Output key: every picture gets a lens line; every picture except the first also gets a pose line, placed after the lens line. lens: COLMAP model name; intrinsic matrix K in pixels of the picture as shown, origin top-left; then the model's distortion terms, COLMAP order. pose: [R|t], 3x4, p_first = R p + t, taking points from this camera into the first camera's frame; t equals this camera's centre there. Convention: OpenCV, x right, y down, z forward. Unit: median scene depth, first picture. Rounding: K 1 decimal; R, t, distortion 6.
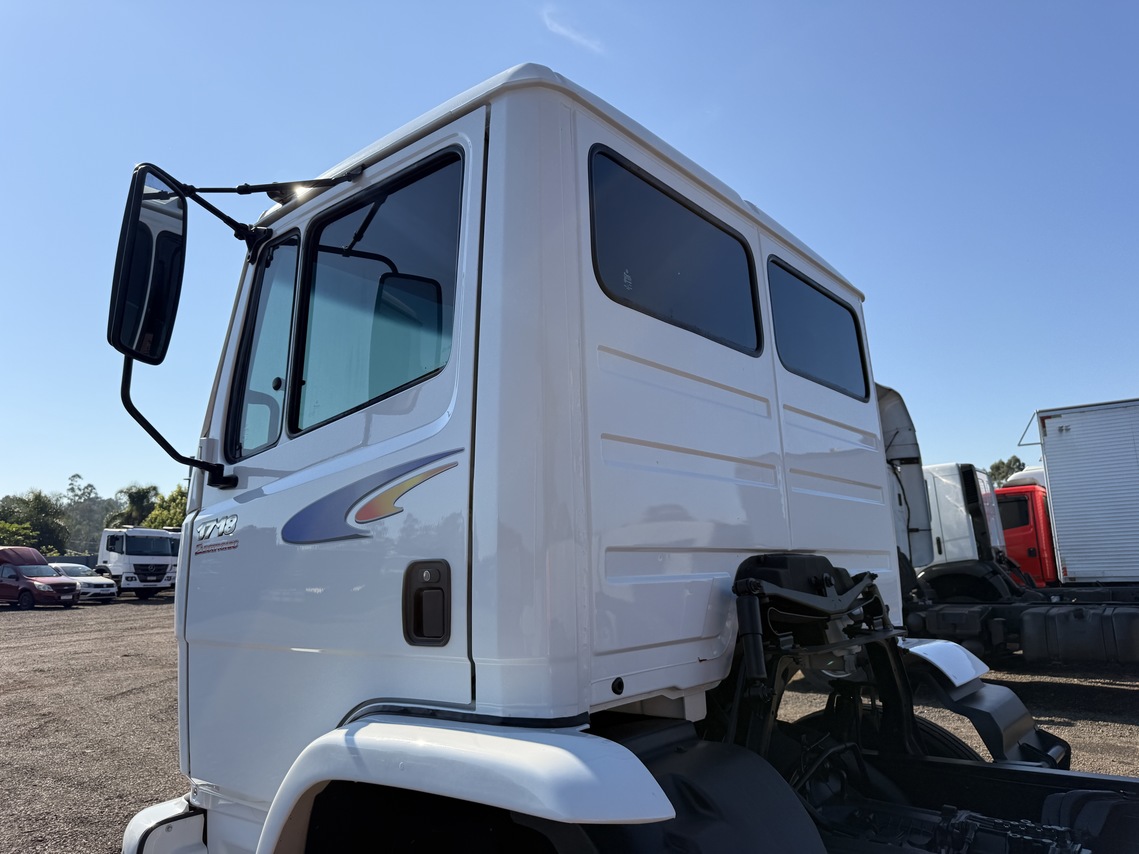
lens RADIAL K [[796.4, 0, 577.7], [0, 796.4, 430.1], [0, 0, 1]] dist [0.096459, -0.162728]
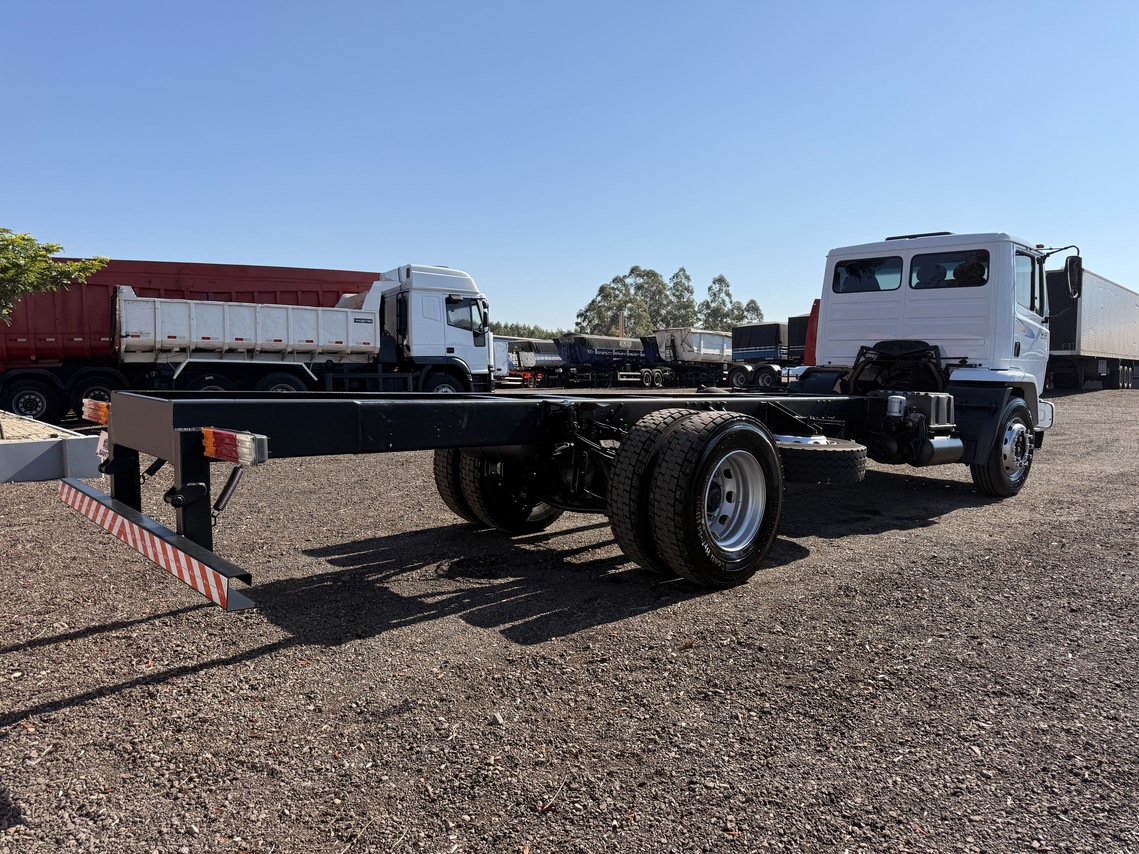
lens RADIAL K [[800.3, 0, 575.2], [0, 800.3, 431.0], [0, 0, 1]] dist [0.124788, -0.169122]
pose [[-0.130496, 0.107867, -0.985564, 0.921114], [0.148284, 0.985006, 0.088172, 0.001198], [0.980297, -0.134638, -0.144535, -0.007796]]
